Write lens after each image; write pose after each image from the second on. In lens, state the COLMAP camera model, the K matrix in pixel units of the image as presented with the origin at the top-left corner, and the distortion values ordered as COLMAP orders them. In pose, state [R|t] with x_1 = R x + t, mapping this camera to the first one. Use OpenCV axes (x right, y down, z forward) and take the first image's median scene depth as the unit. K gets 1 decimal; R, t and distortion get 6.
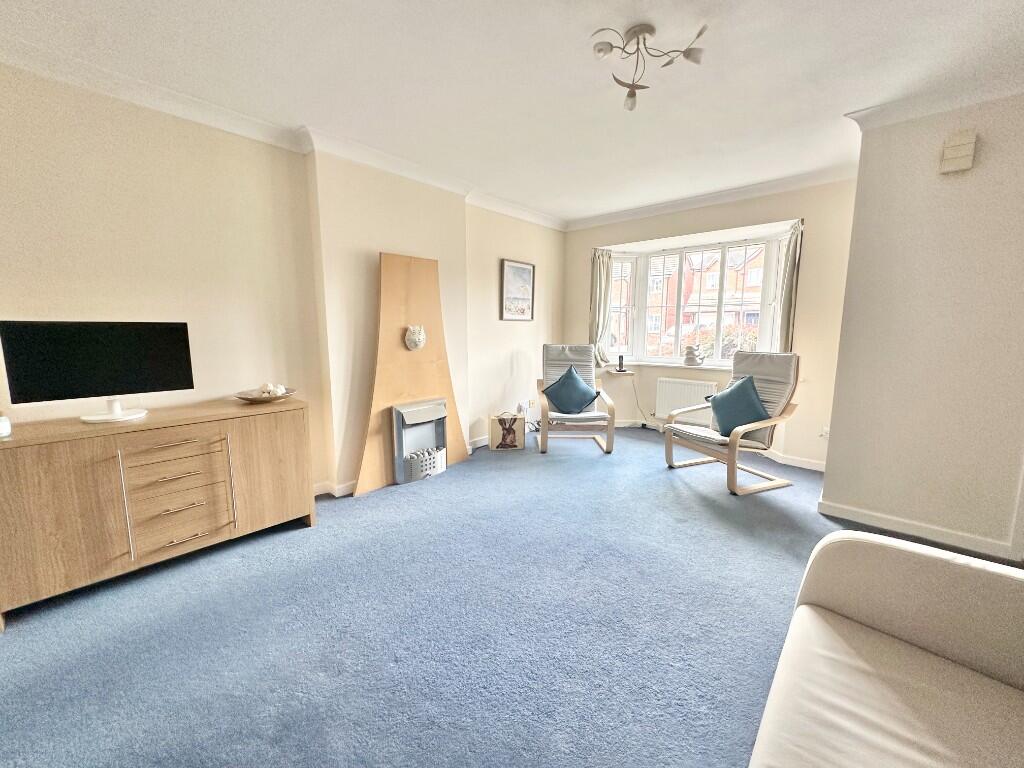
lens RADIAL K [[410.2, 0, 514.2], [0, 410.2, 383.5], [0, 0, 1]] dist [0.000115, -0.000193]
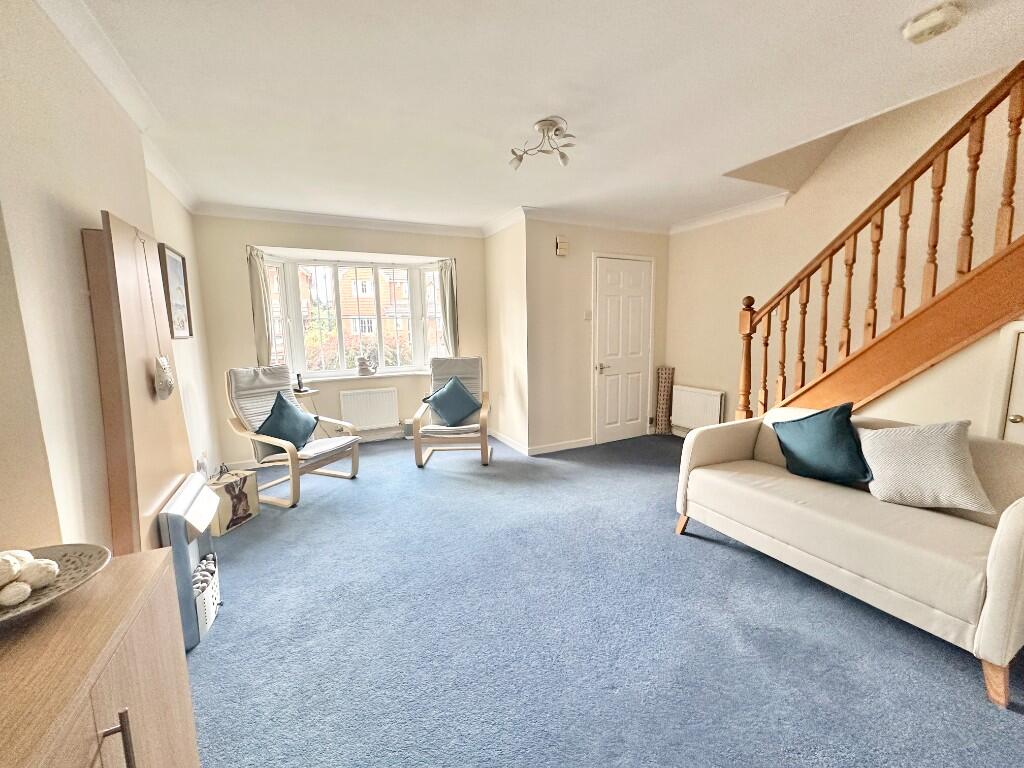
lens RADIAL K [[410.8, 0, 512.0], [0, 410.8, 384.0], [0, 0, 1]] dist [0.000193, 0.000020]
pose [[0.370803, -0.136077, 0.918688, -0.630440], [0.146183, 0.985428, 0.086960, -0.093004], [-0.917135, 0.102051, 0.385292, 0.398146]]
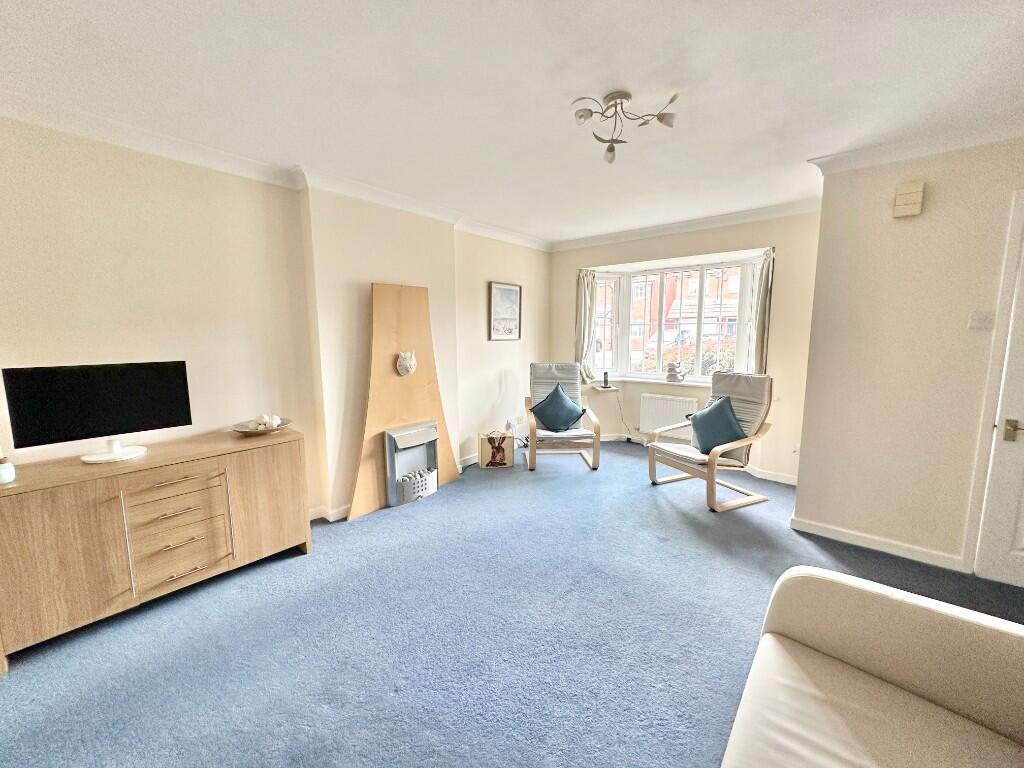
lens RADIAL K [[409.8, 0, 514.3], [0, 409.8, 383.7], [0, 0, 1]] dist [-0.000319, 0.000044]
pose [[0.999443, -0.010460, 0.031696, -0.004552], [0.010746, 0.999903, -0.008847, -0.054099], [-0.031601, 0.009182, 0.999458, -0.038525]]
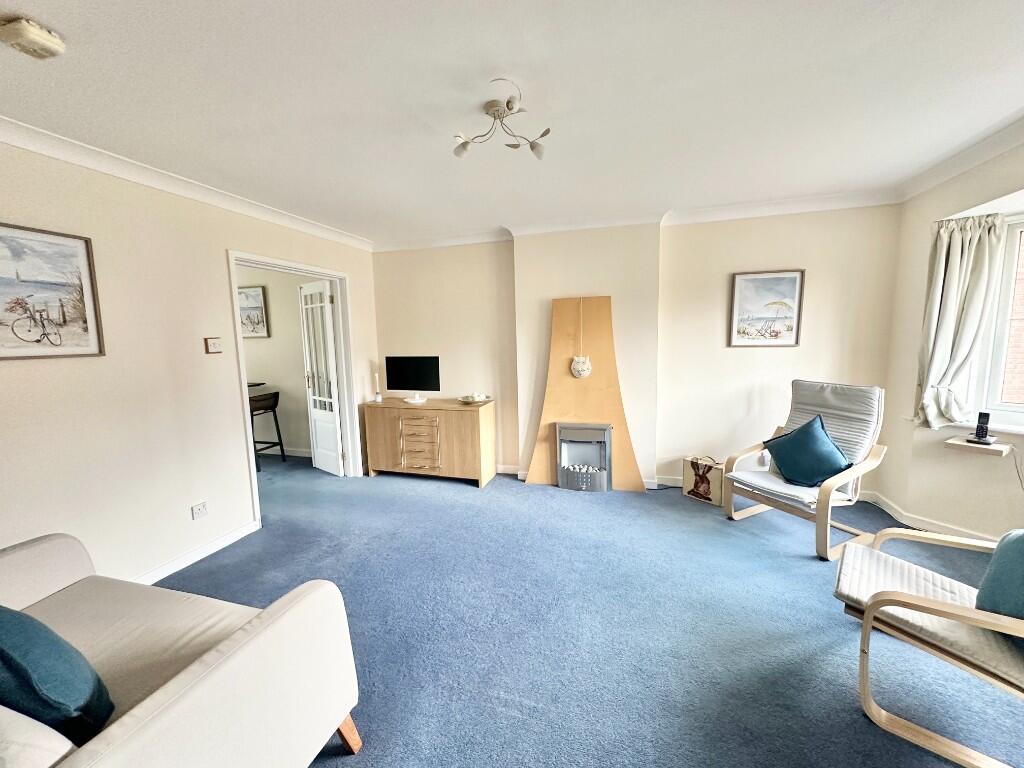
lens RADIAL K [[410.8, 0, 512.0], [0, 410.8, 384.0], [0, 0, 1]] dist [0.000193, 0.000020]
pose [[0.418939, 0.094595, -0.903074, 0.789950], [-0.102097, 0.993159, 0.056669, -0.120409], [0.902256, 0.068460, 0.425731, 0.372371]]
